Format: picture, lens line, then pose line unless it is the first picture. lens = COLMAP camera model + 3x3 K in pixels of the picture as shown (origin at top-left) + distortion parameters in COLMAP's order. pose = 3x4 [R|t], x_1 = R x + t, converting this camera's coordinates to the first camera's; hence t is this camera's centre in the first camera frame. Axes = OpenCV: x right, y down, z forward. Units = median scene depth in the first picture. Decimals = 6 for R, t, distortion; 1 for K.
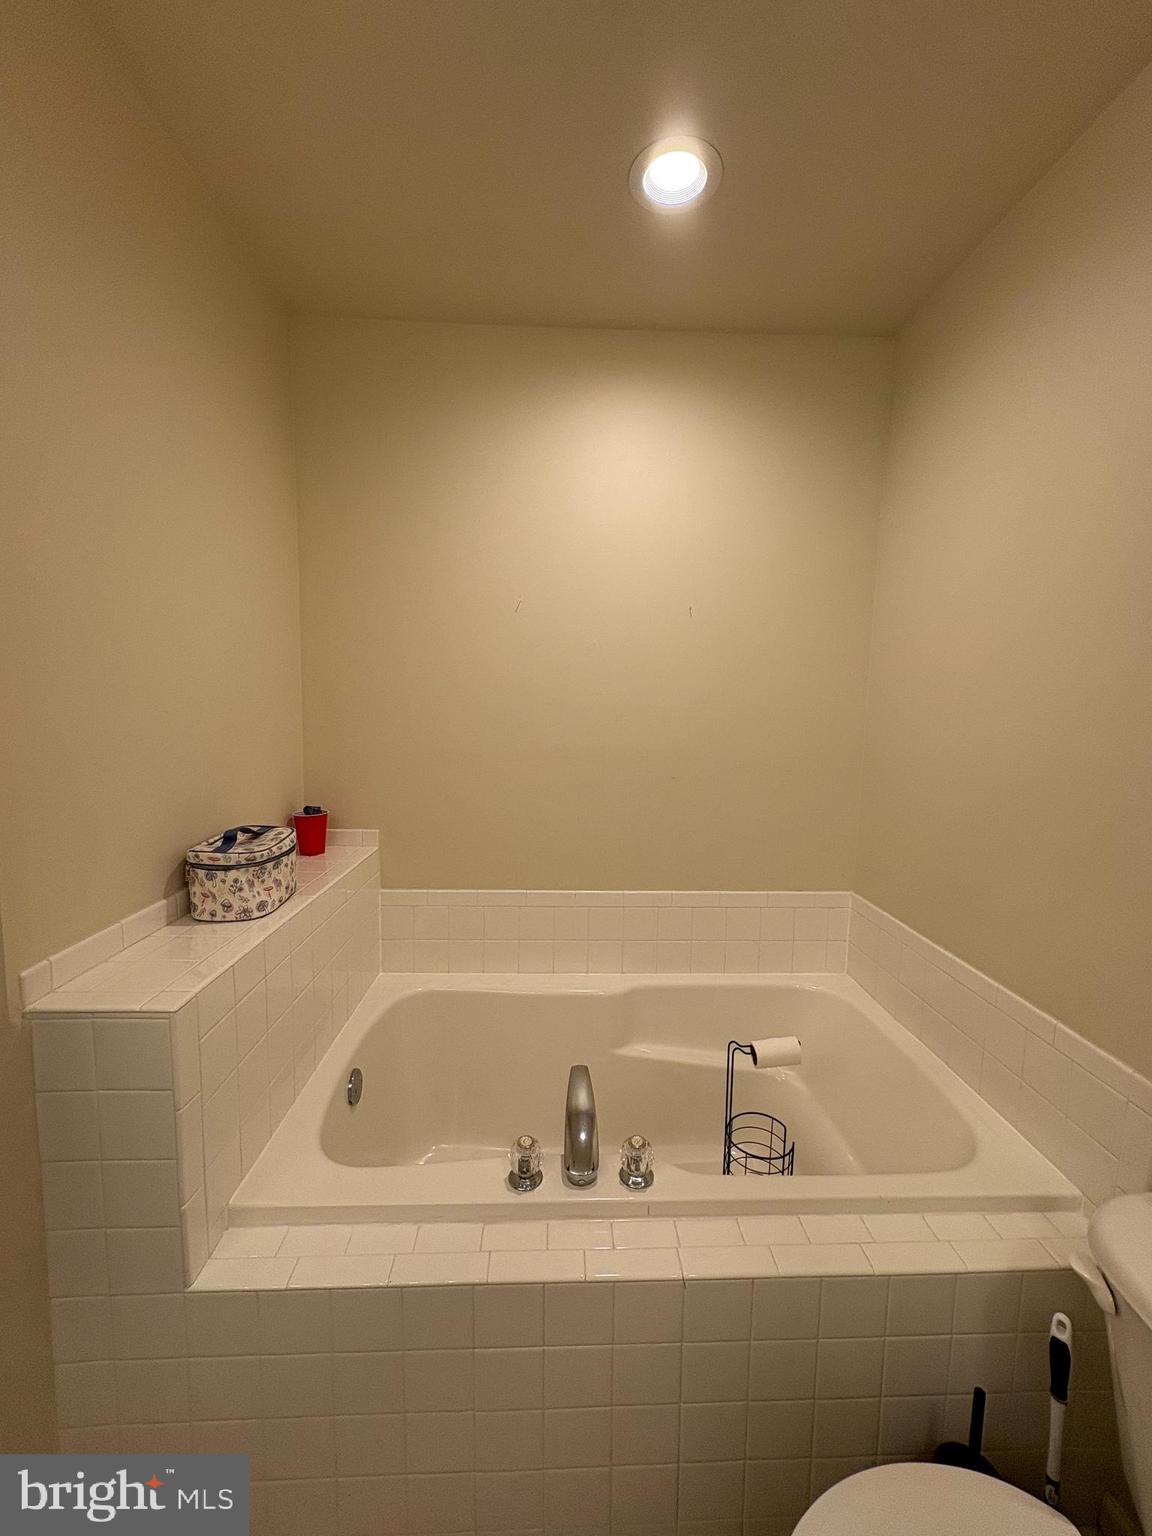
lens RADIAL K [[607.9, 0, 573.2], [0, 607.9, 766.3], [0, 0, 1]] dist [0.000390, 0.000184]
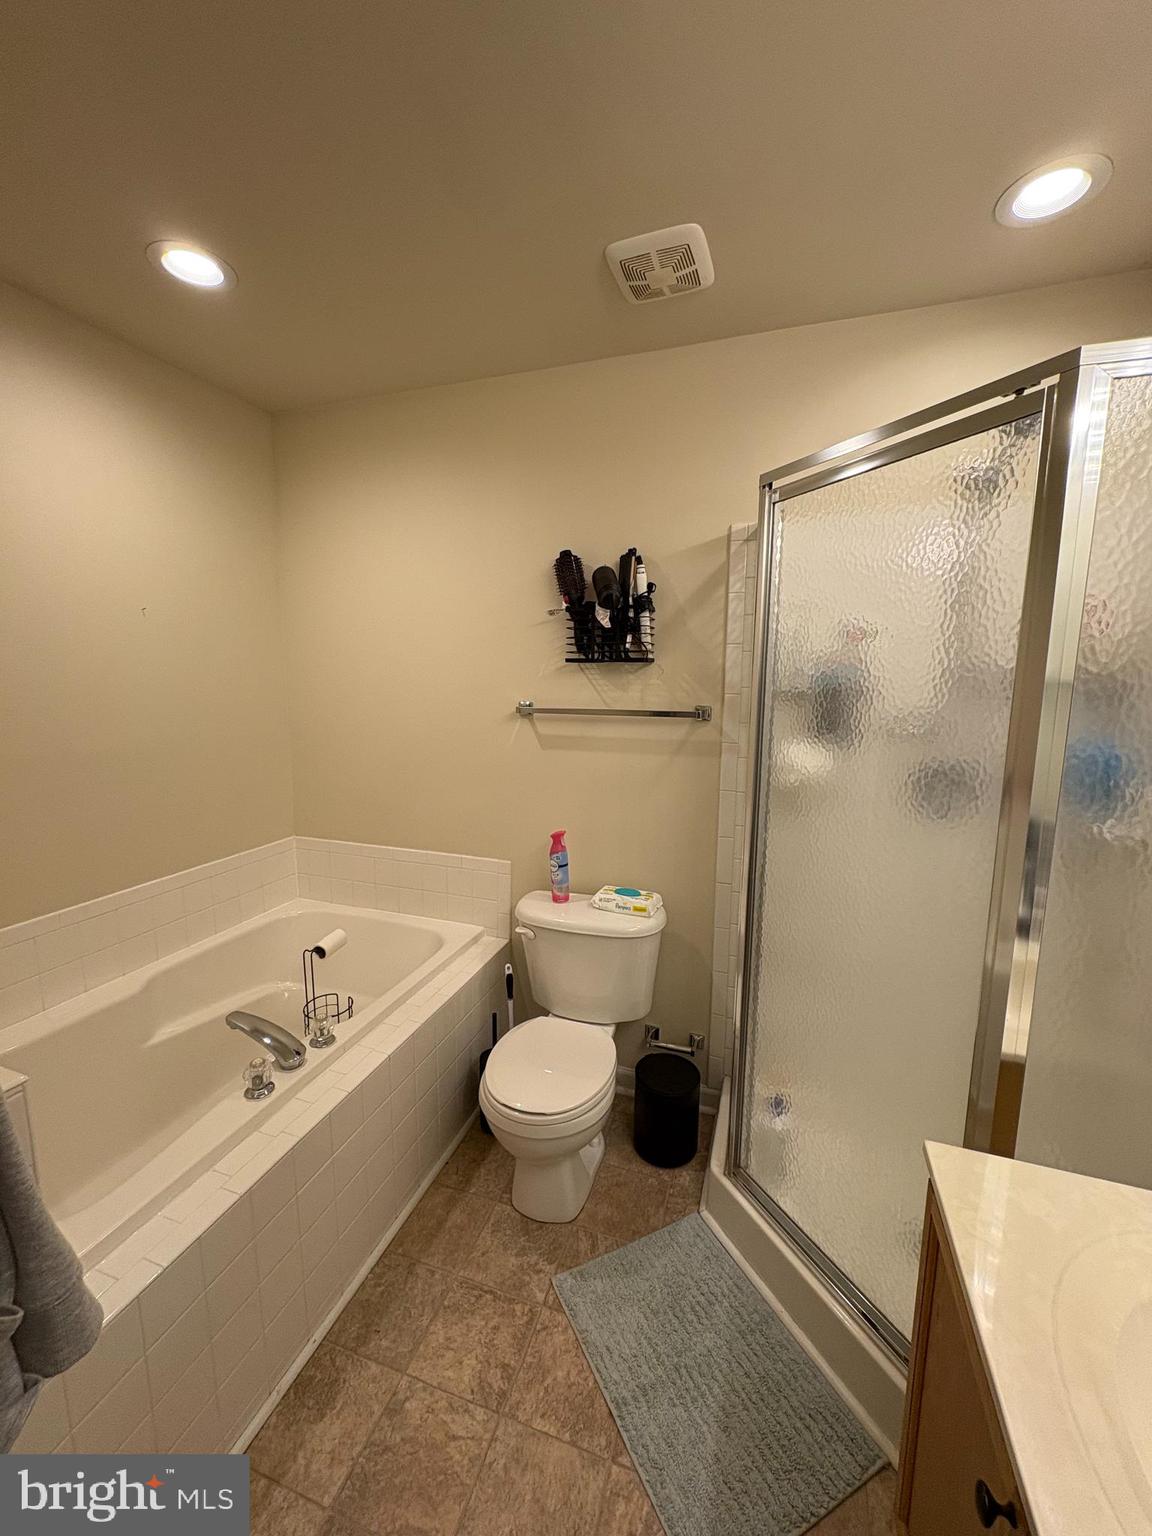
lens RADIAL K [[607.9, 0, 584.4], [0, 607.9, 770.2], [0, 0, 1]] dist [0.000390, 0.000184]
pose [[0.334279, -0.138916, 0.932180, -0.756292], [0.097426, 0.988872, 0.112428, -0.031056], [-0.937425, 0.053236, 0.344093, -0.063474]]
